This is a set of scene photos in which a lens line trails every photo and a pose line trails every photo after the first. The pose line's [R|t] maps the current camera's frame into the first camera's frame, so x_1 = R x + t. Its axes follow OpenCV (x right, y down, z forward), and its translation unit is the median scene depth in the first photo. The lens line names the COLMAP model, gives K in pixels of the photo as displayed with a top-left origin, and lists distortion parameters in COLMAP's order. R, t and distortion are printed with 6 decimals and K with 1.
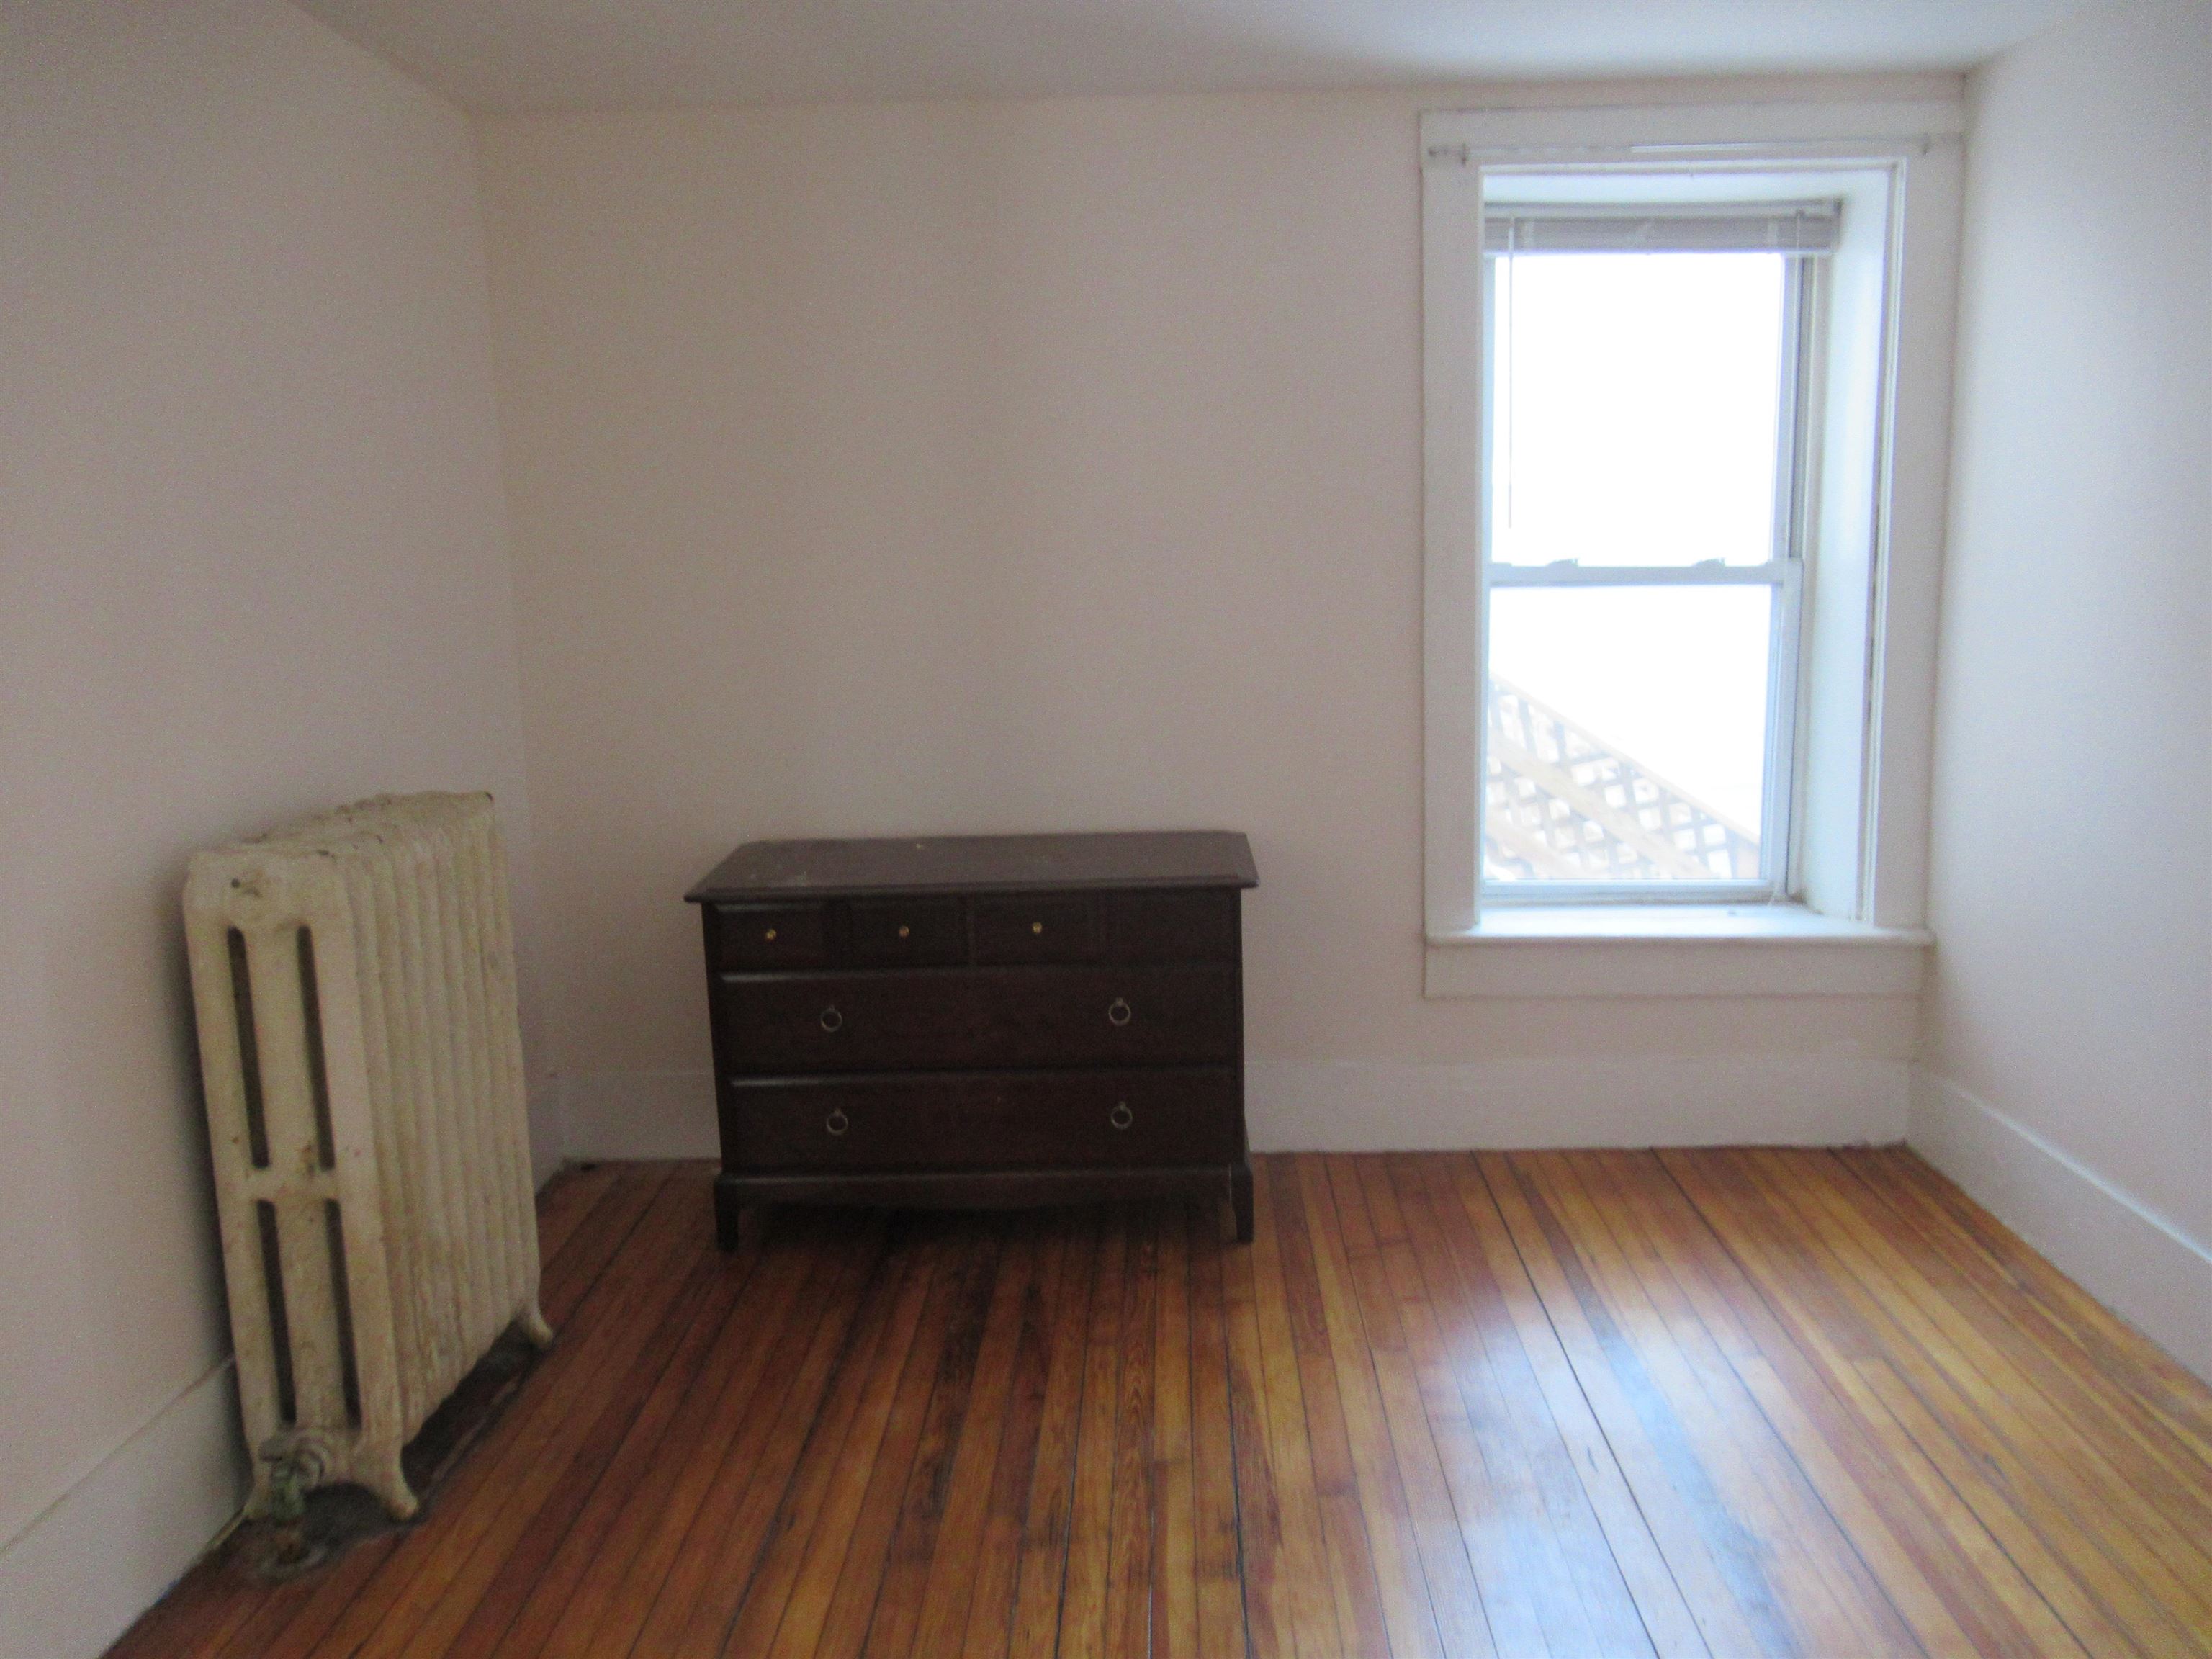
lens RADIAL K [[1680.5, 0, 1106.0], [0, 1680.5, 829.5], [0, 0, 1]] dist [-0.001365, 0.004679]
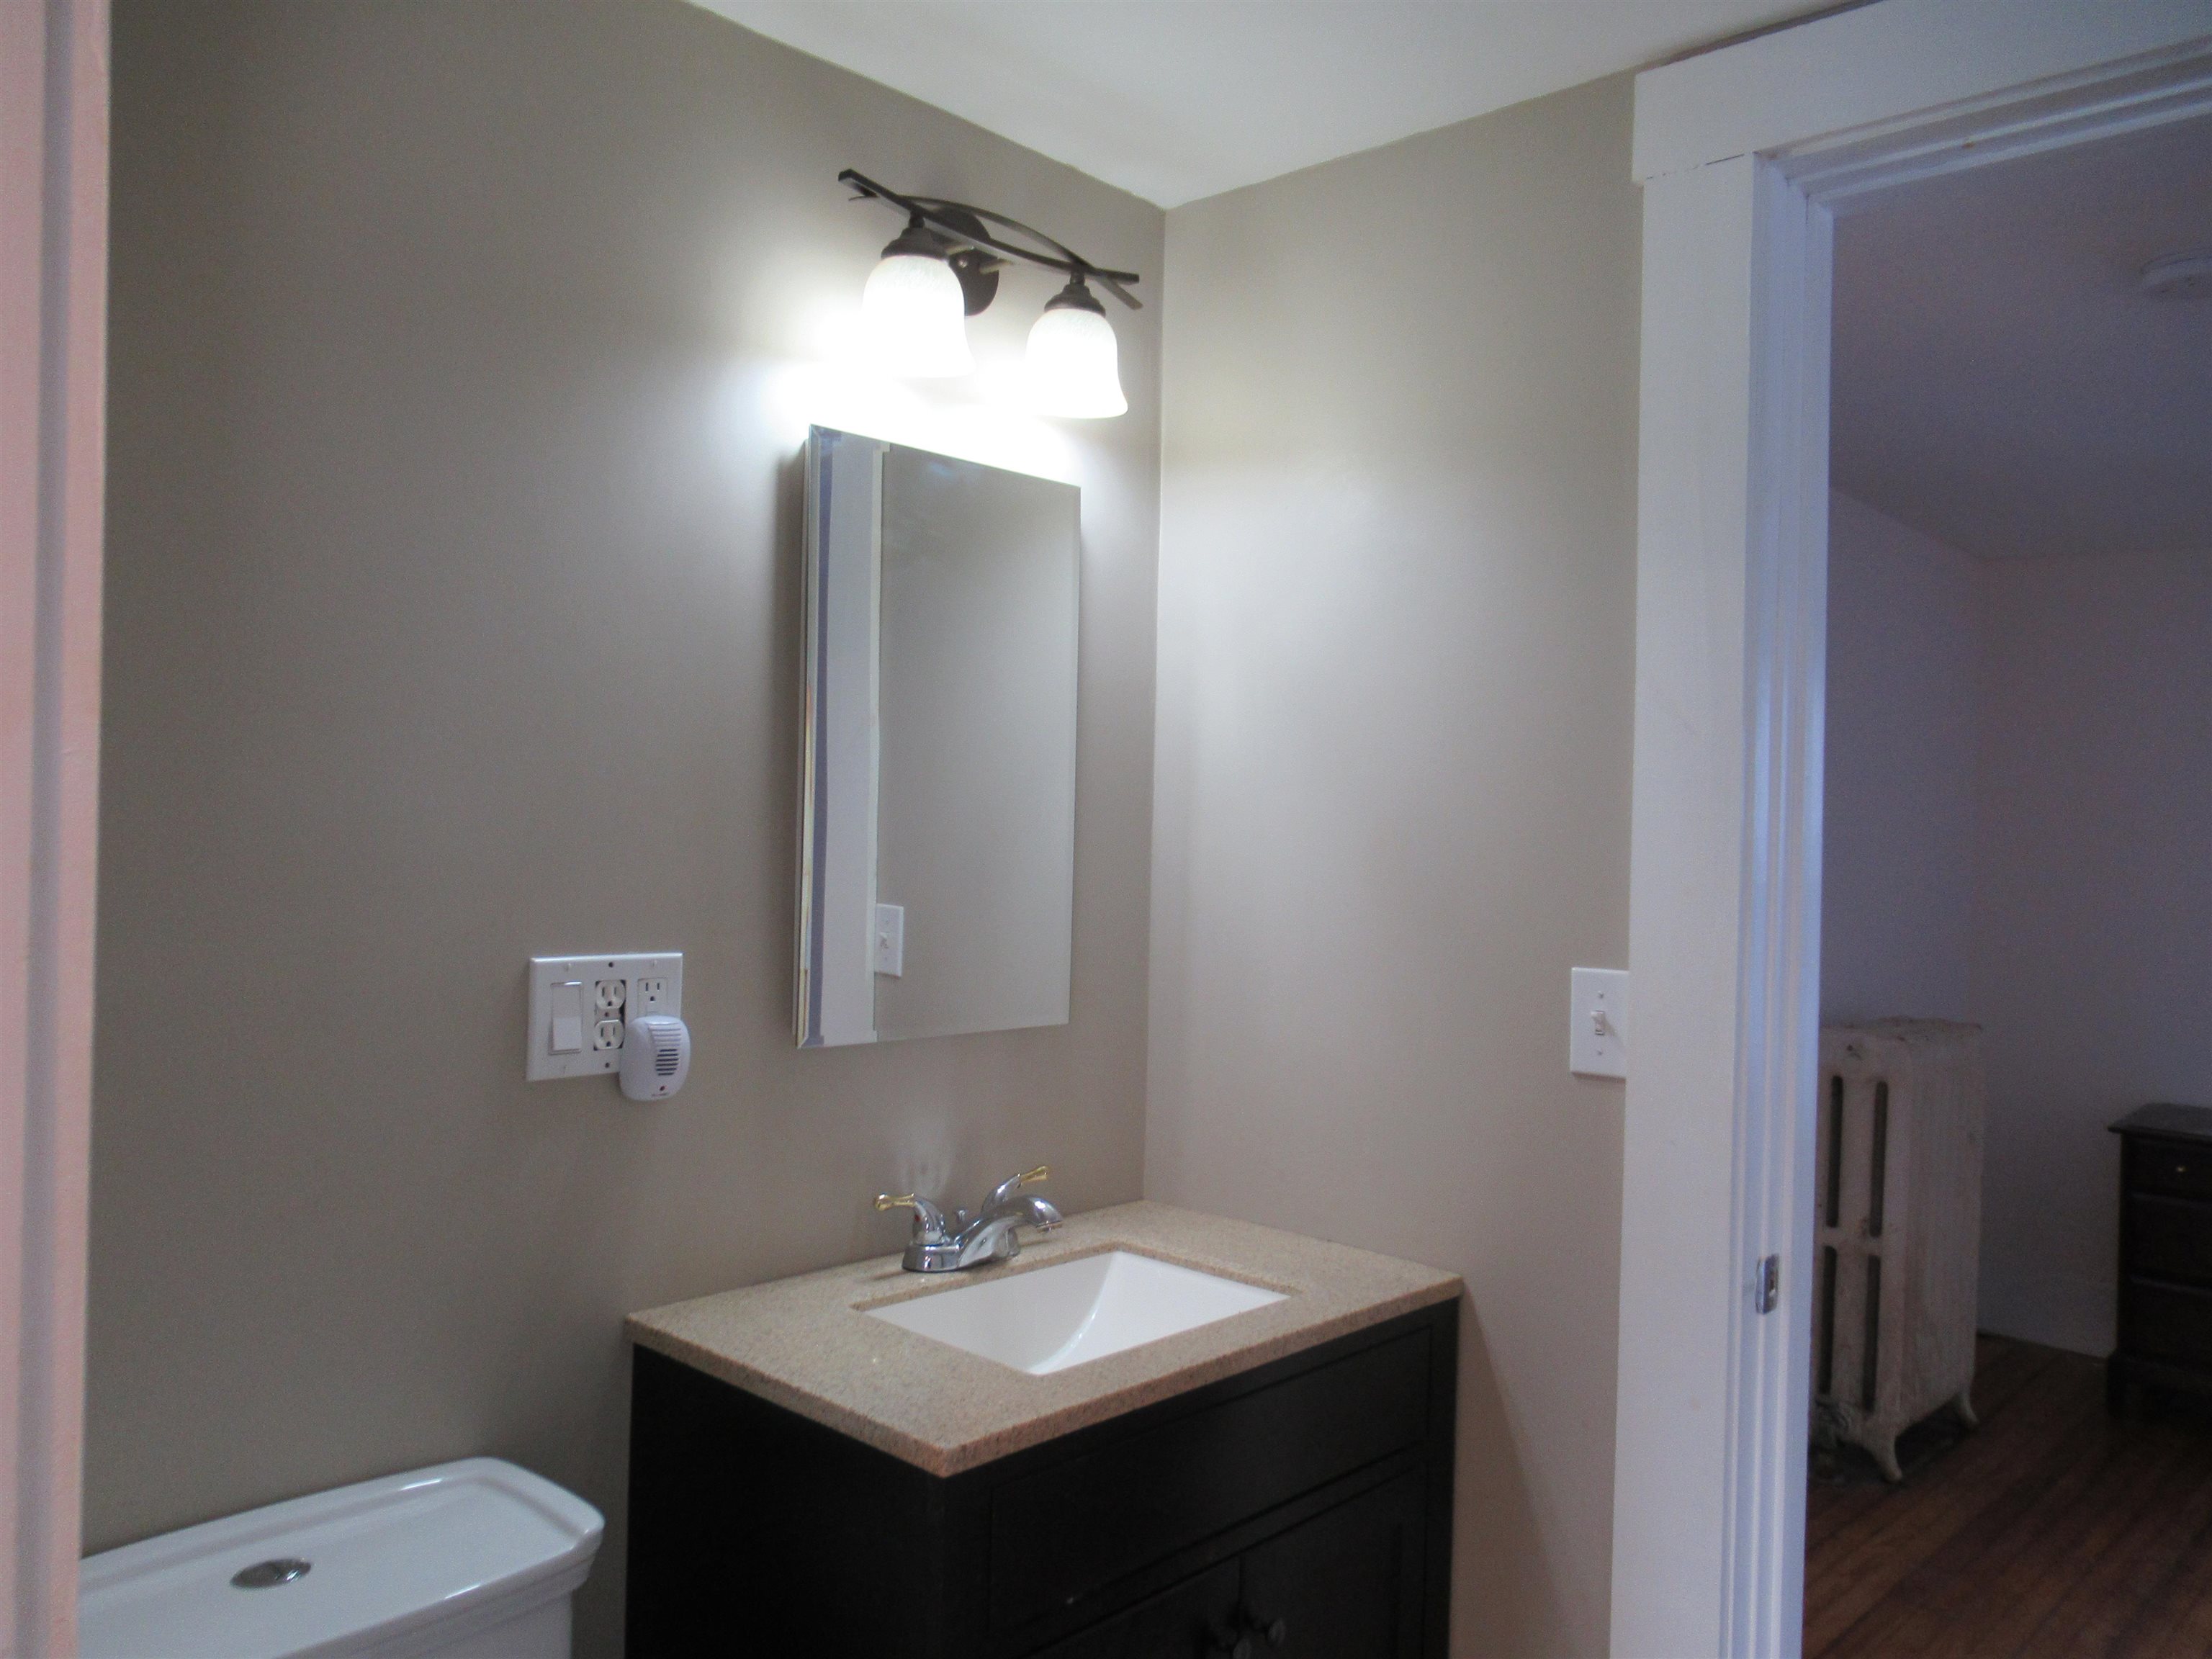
lens RADIAL K [[1680.5, 0, 1106.0], [0, 1680.5, 829.5], [0, 0, 1]] dist [-0.001365, 0.004679]
pose [[0.748221, 0.053825, -0.661262, 0.025627], [-0.164107, 0.980746, -0.105857, 0.104754], [0.642833, 0.187722, 0.742648, -0.690642]]
